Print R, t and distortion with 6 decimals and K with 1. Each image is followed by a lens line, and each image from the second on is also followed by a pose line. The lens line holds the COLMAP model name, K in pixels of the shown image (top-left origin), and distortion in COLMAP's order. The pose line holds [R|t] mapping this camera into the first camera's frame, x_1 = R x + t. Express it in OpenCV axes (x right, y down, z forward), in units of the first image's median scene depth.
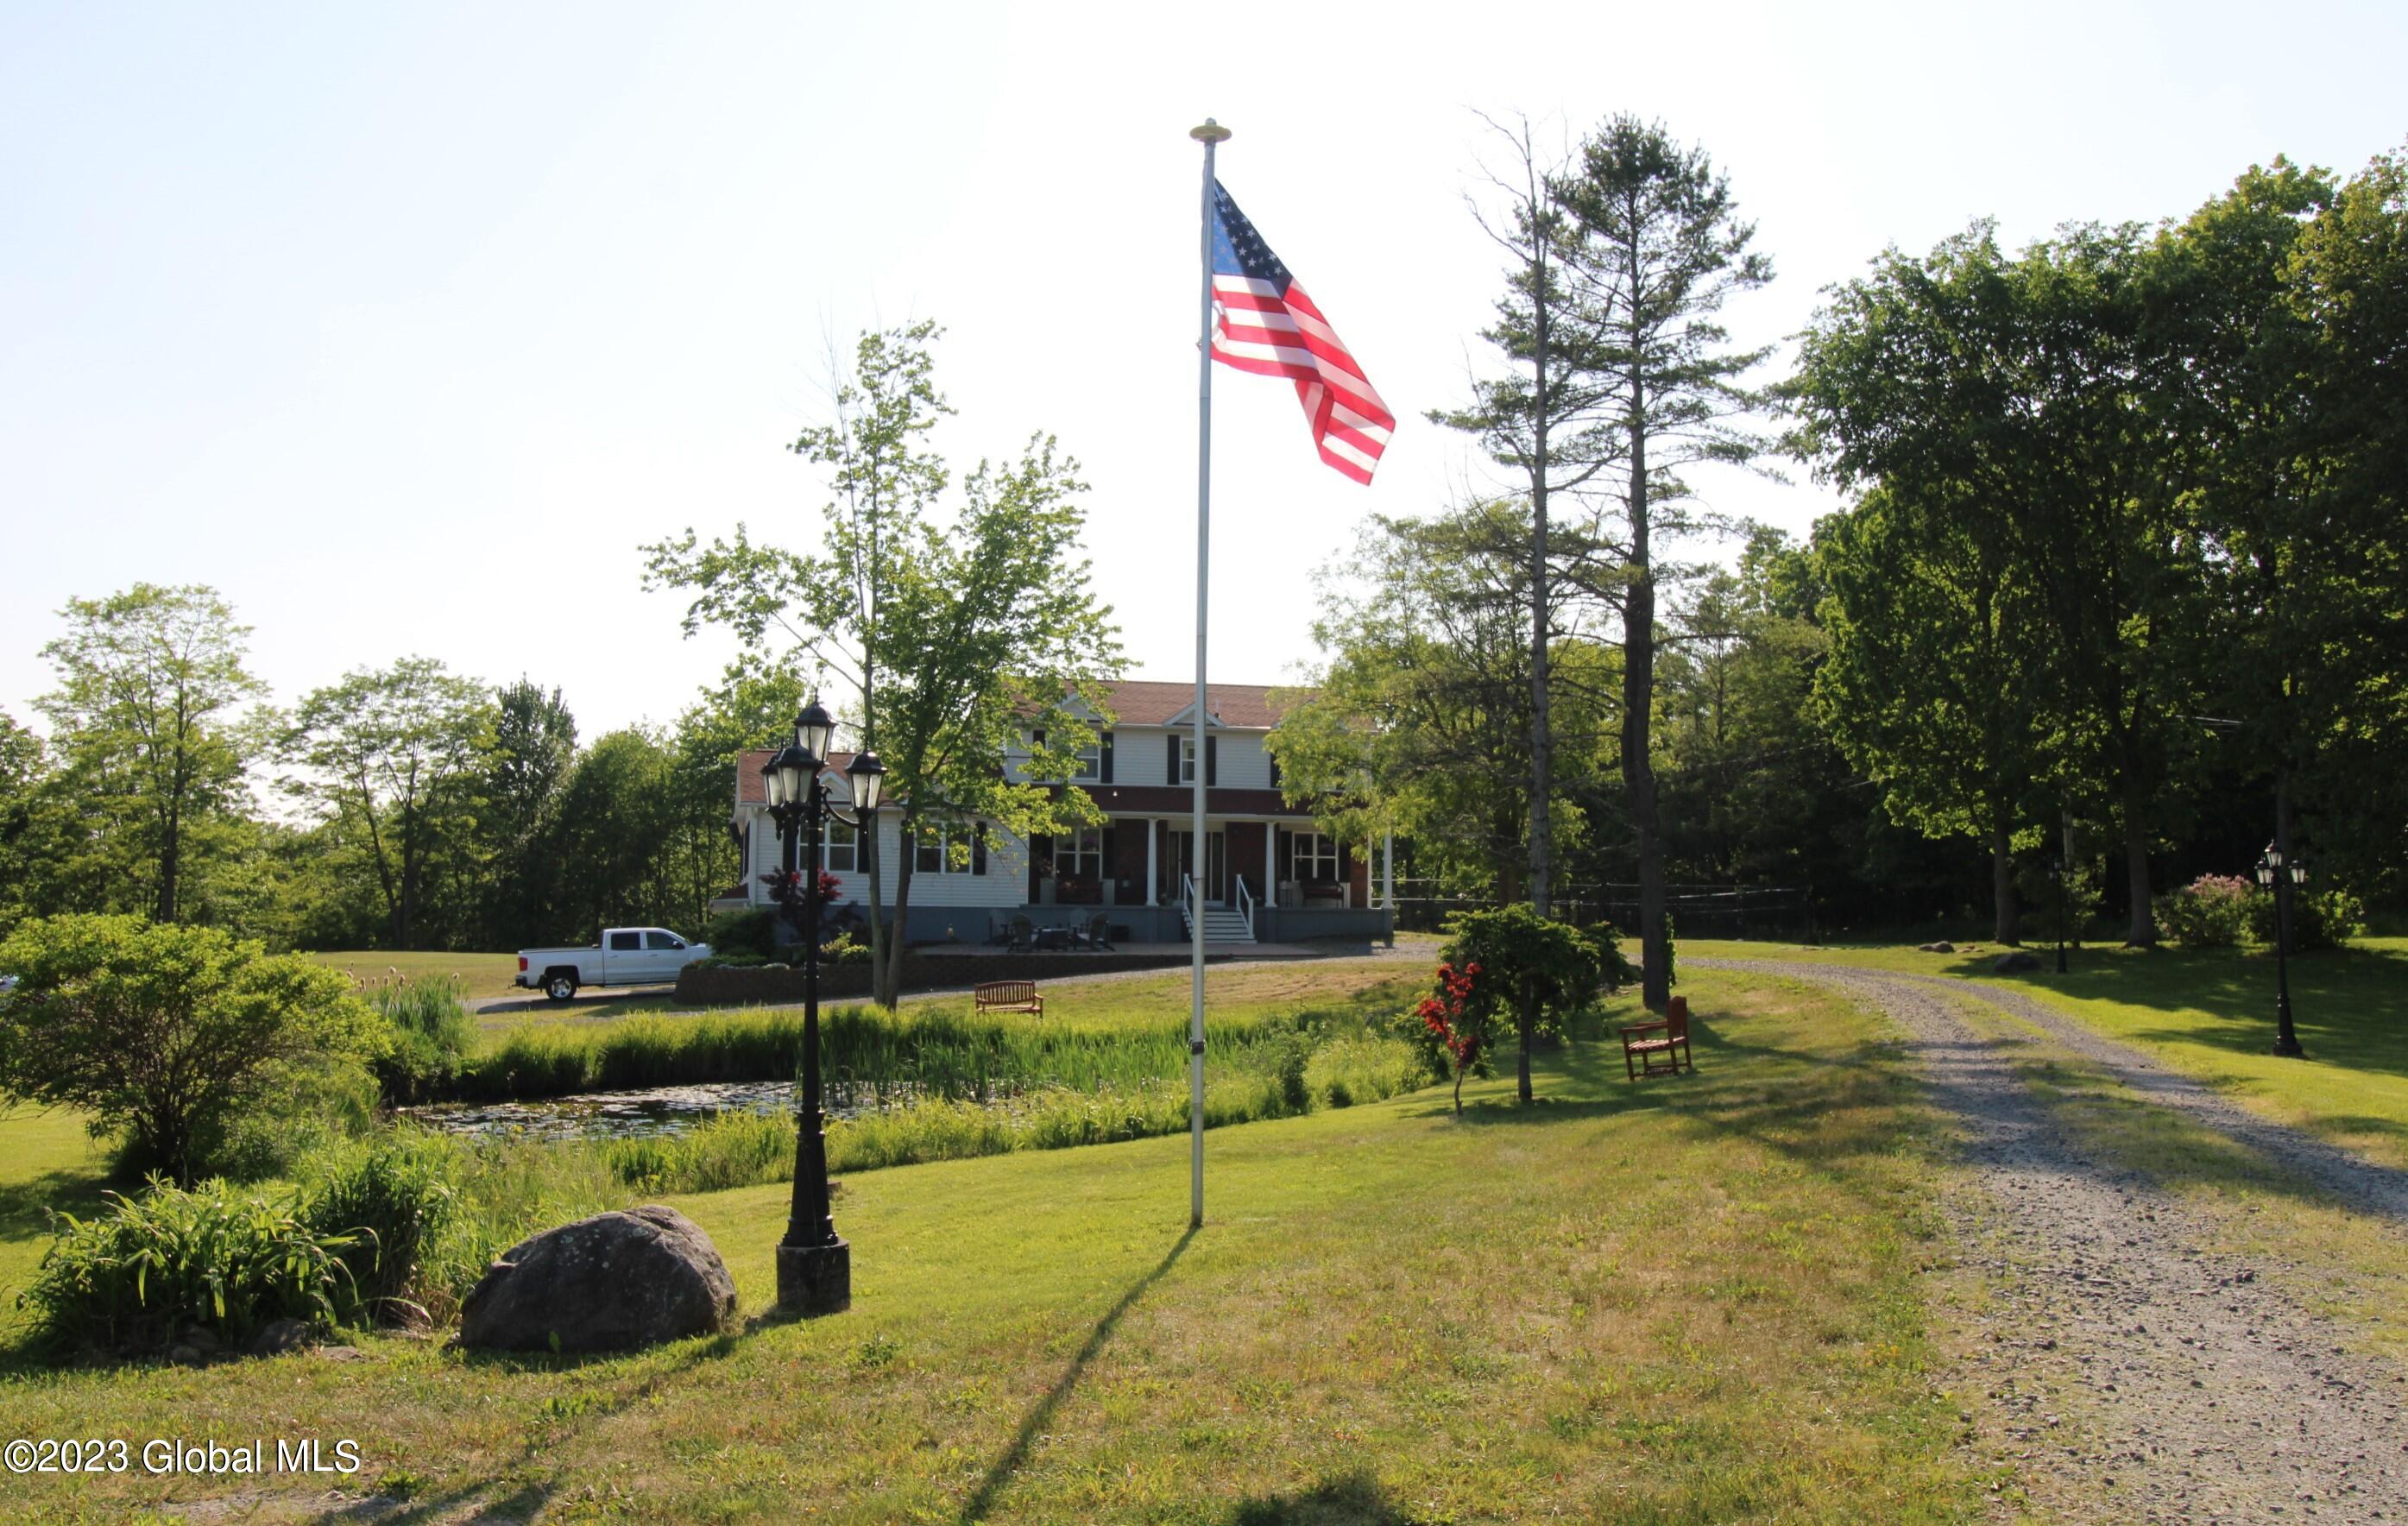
lens RADIAL K [[2018.3, 0, 1163.7], [0, 2018.3, 758.0], [0, 0, 1]] dist [0.025390, -0.027543]
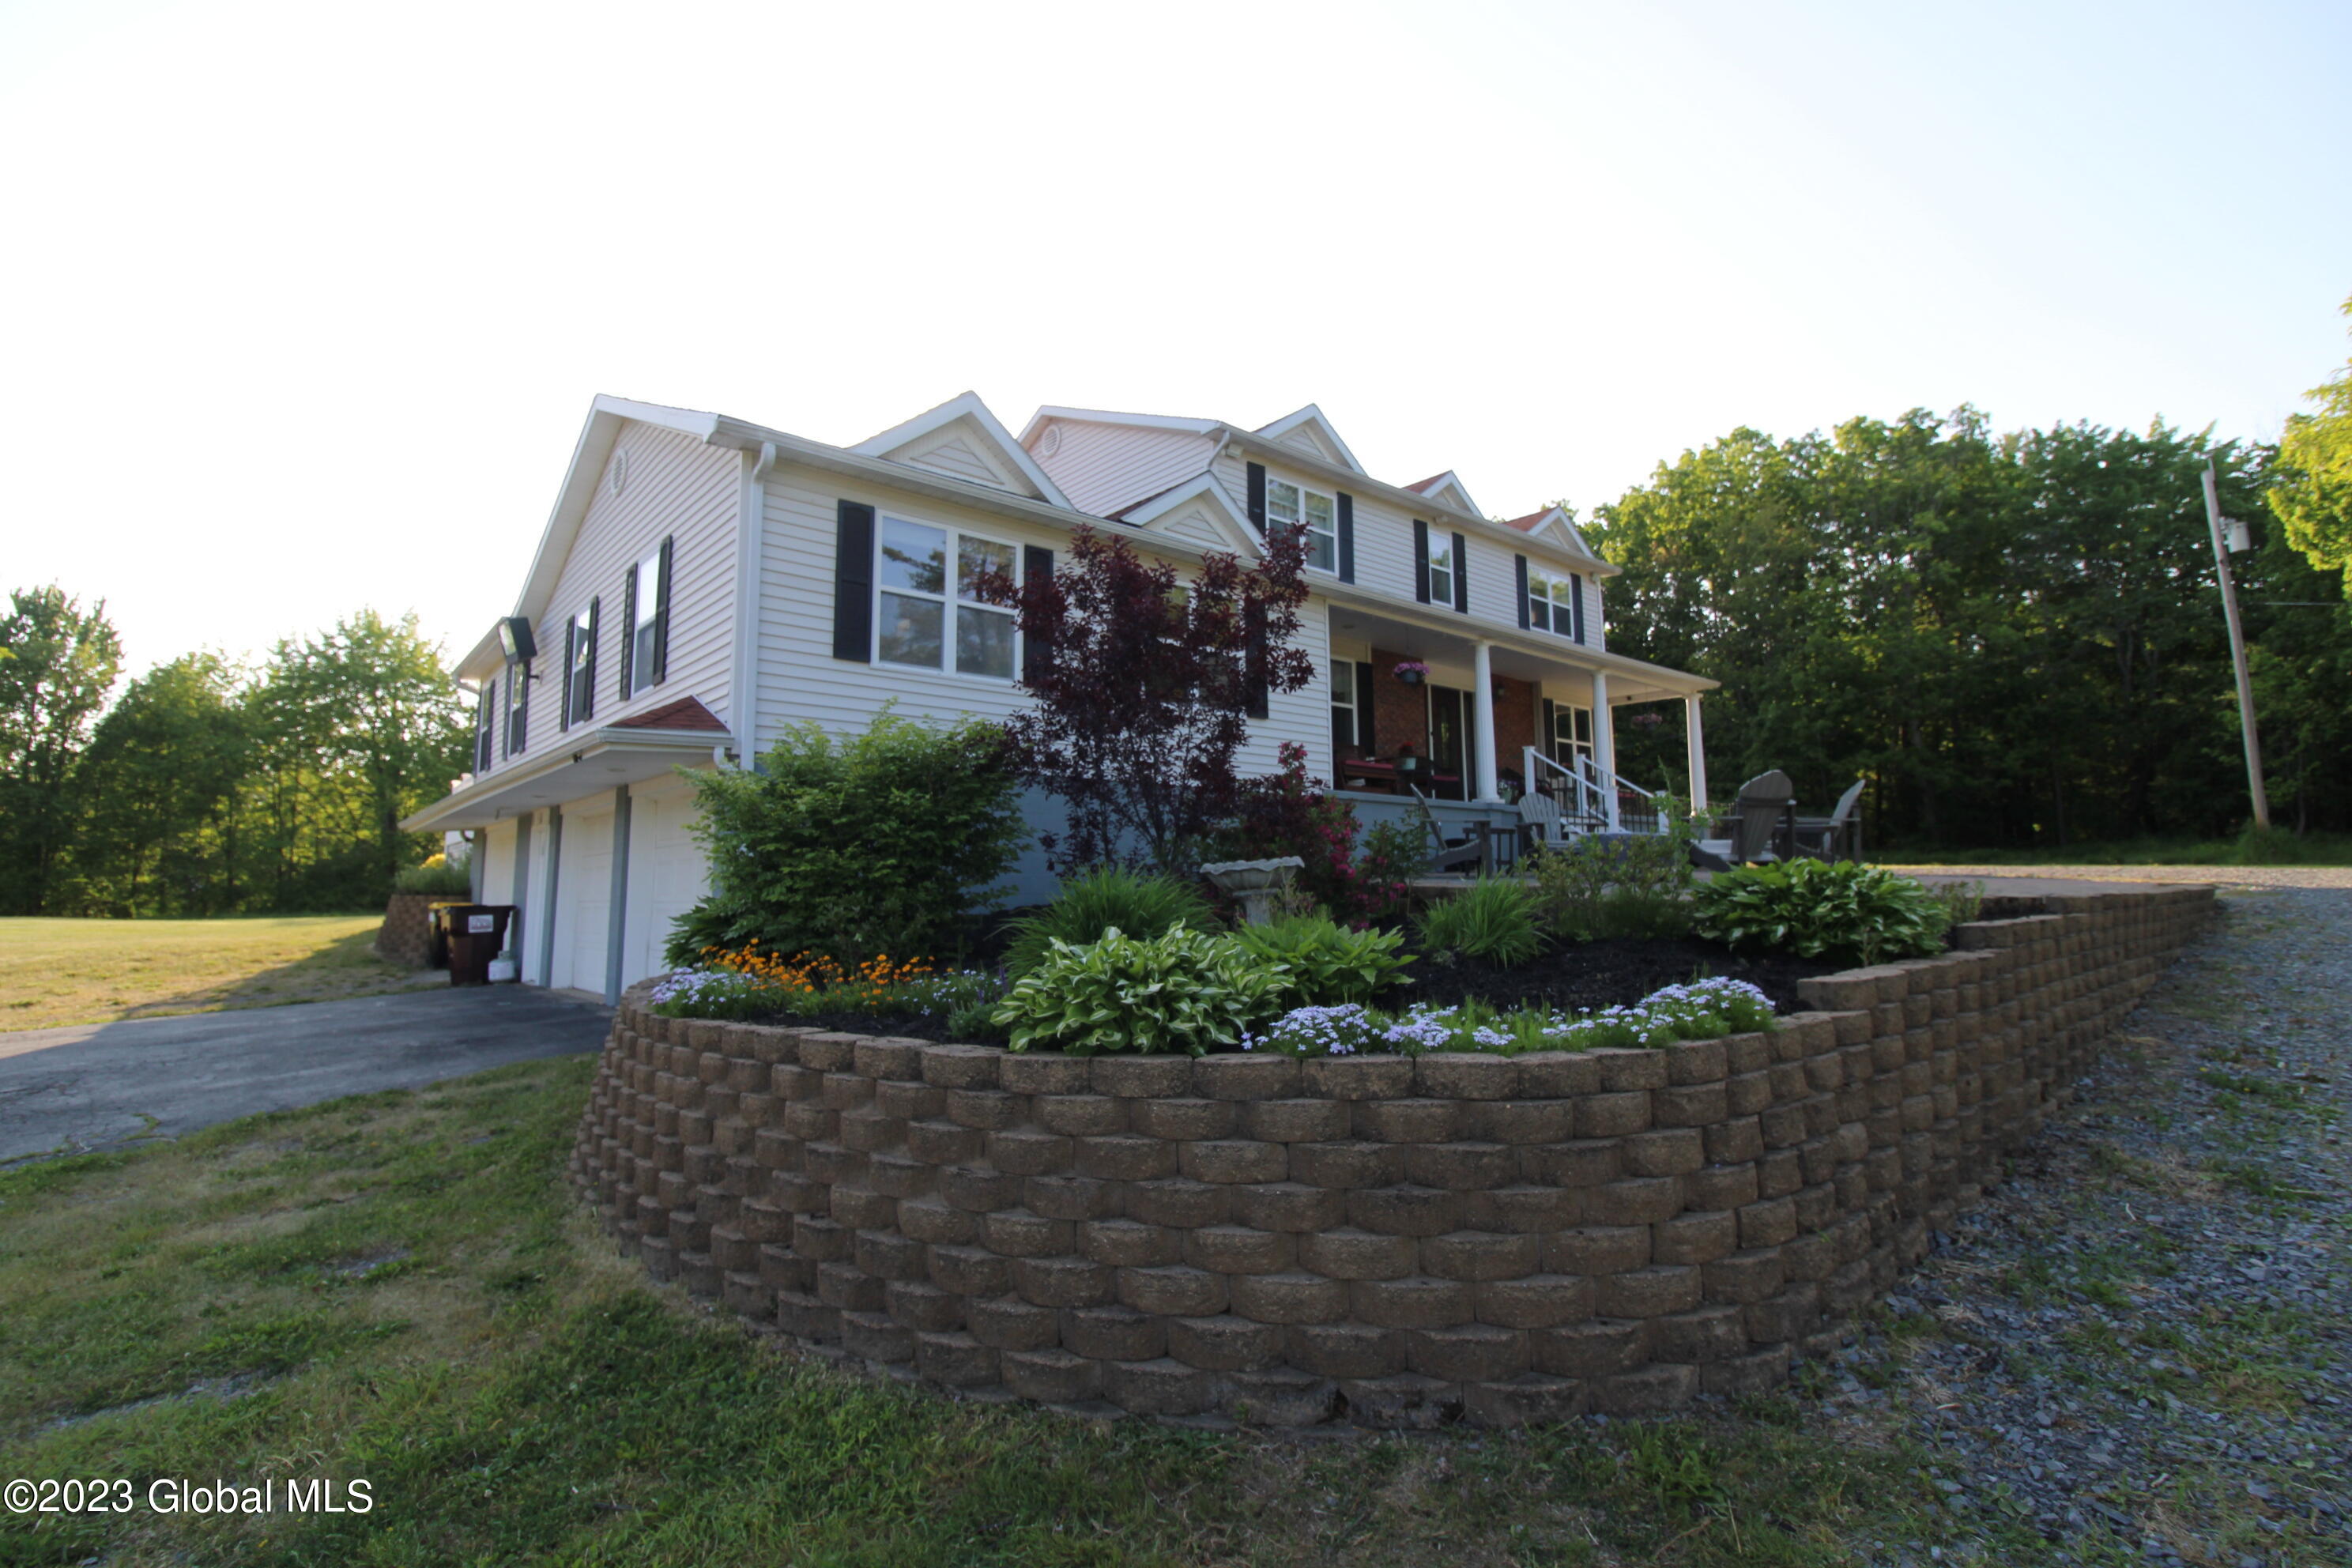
lens RADIAL K [[1085.9, 0, 1168.7], [0, 1085.9, 759.4], [0, 0, 1]] dist [-0.008624, -0.010641]
pose [[0.883251, 0.054156, 0.465763, -0.293270], [-0.033863, 0.998081, -0.051835, 0.110754], [-0.467677, 0.030011, 0.883390, 1.084347]]
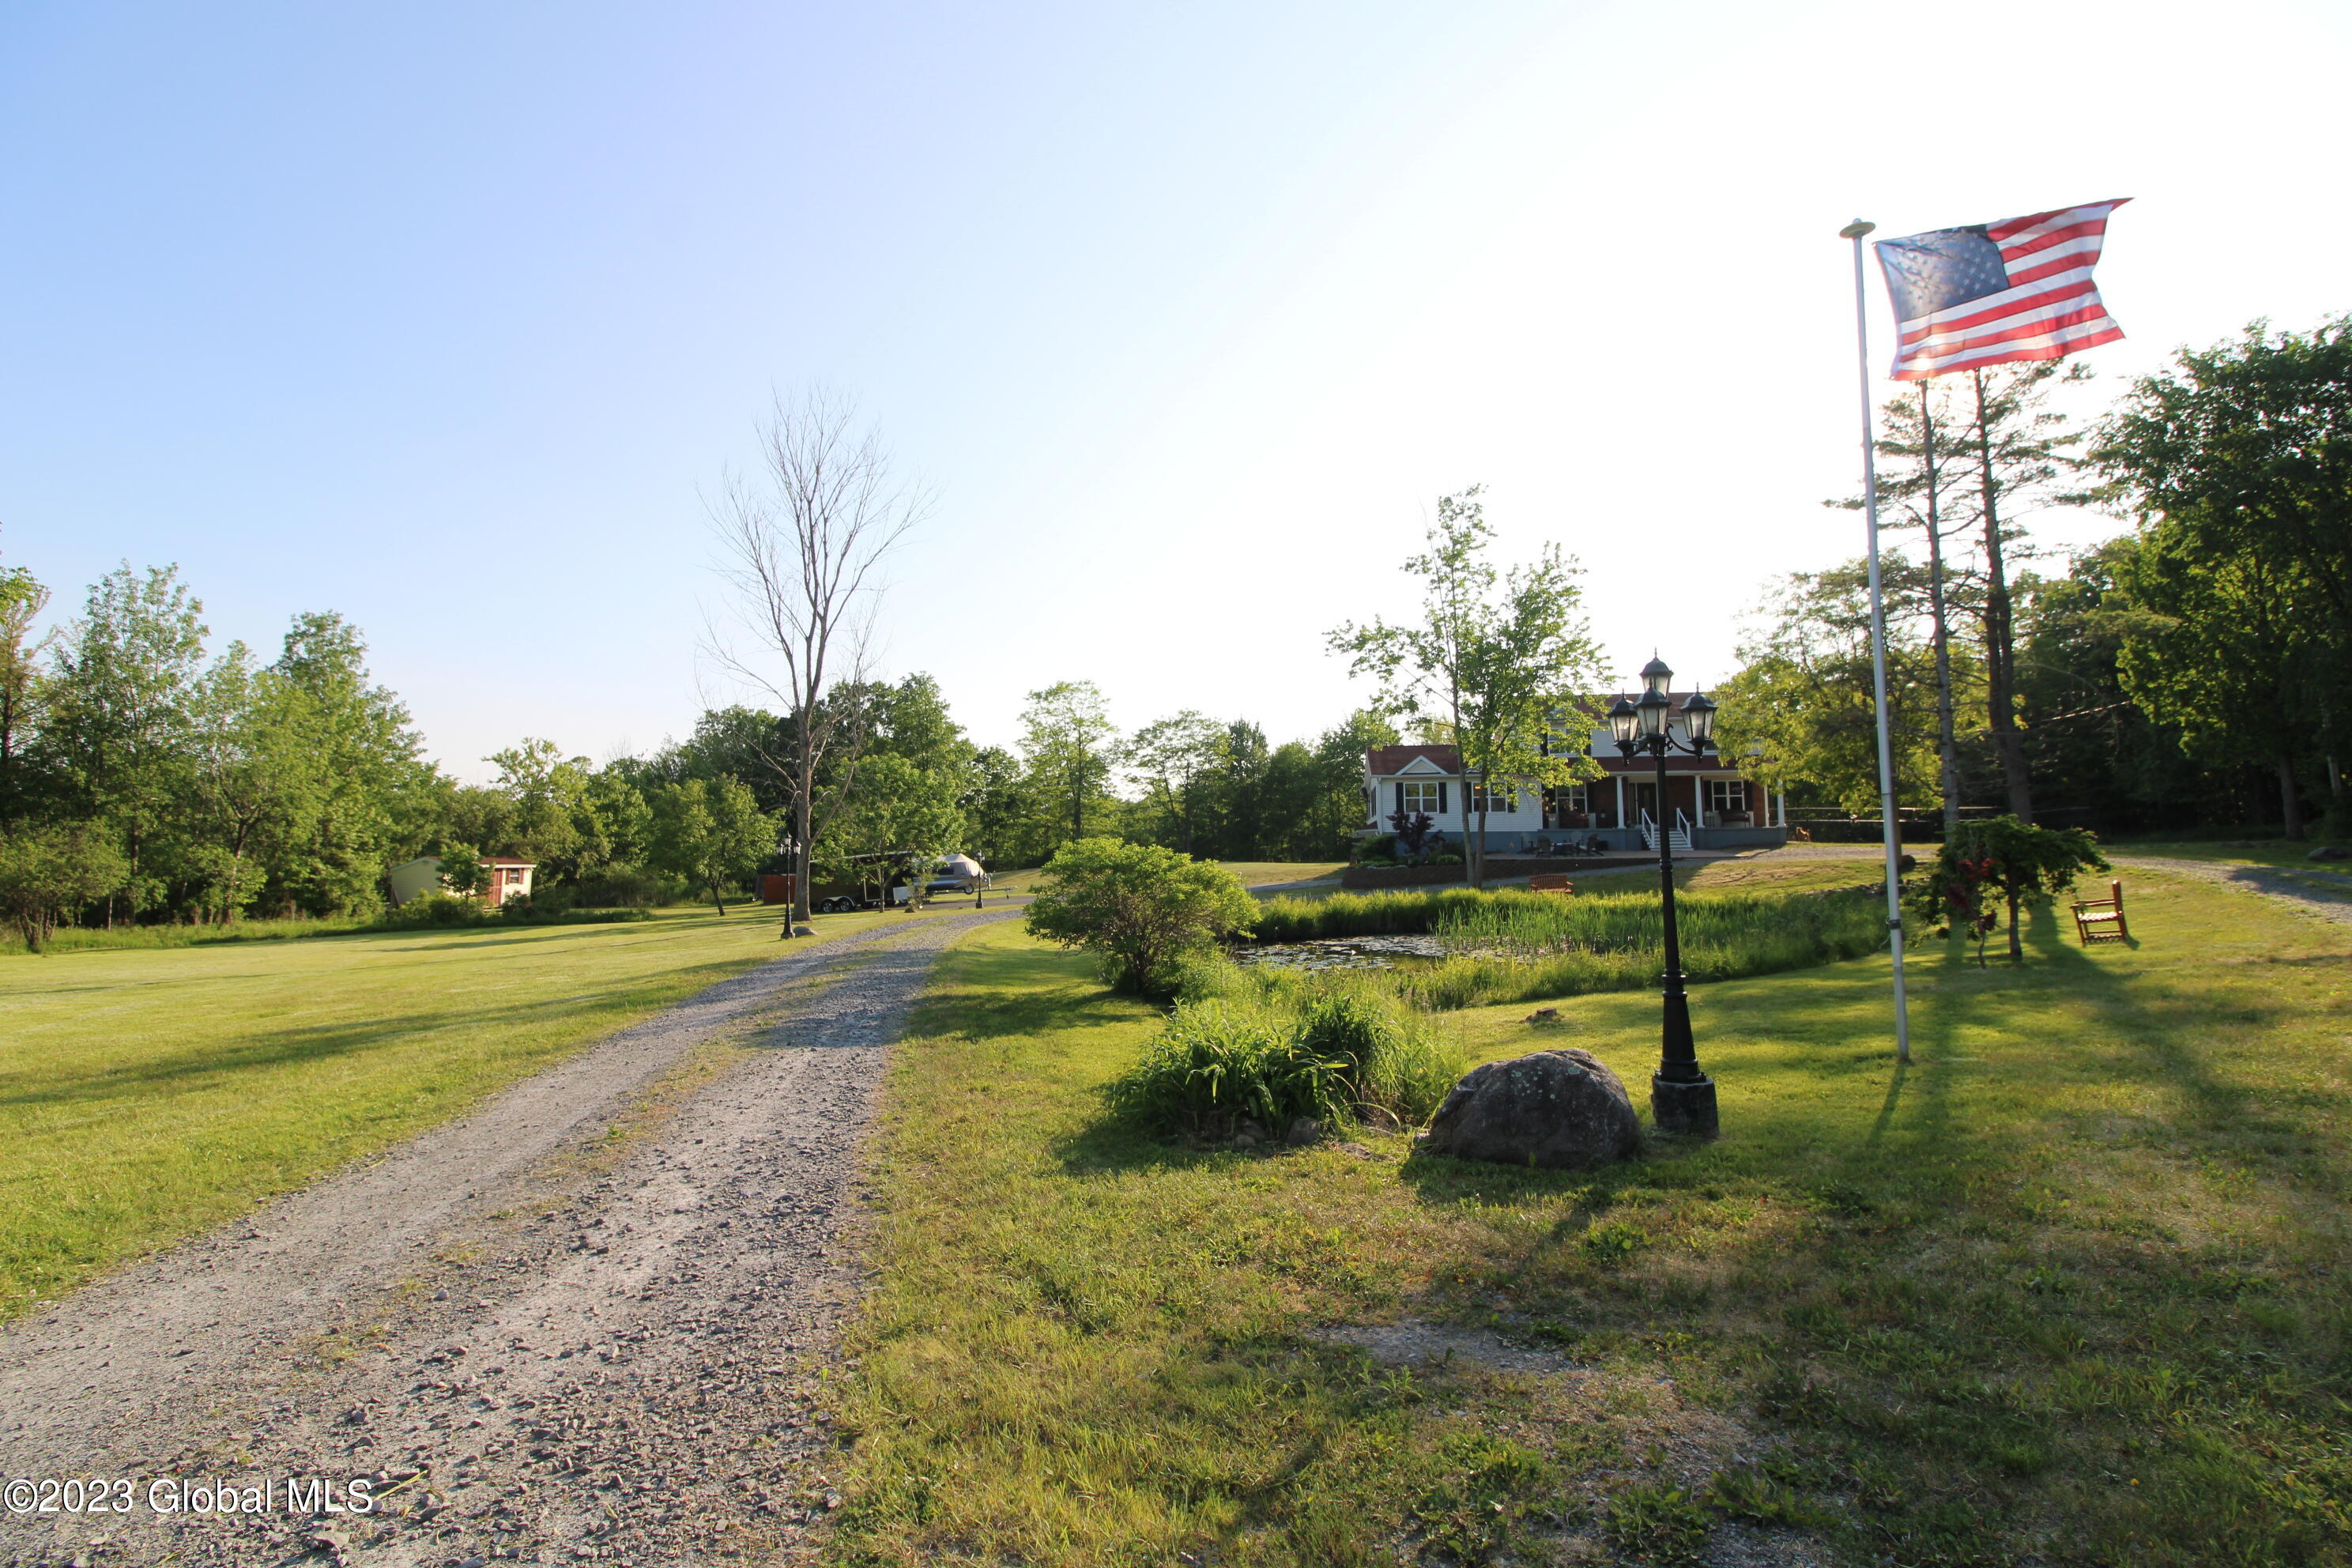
lens RADIAL K [[1085.9, 0, 1152.2], [0, 1085.9, 766.1], [0, 0, 1]] dist [-0.008624, -0.010641]
pose [[0.928181, -0.042433, -0.369701, -0.044758], [0.046045, 0.998939, 0.000947, 0.005240], [0.369268, -0.017902, 0.929150, 0.049134]]
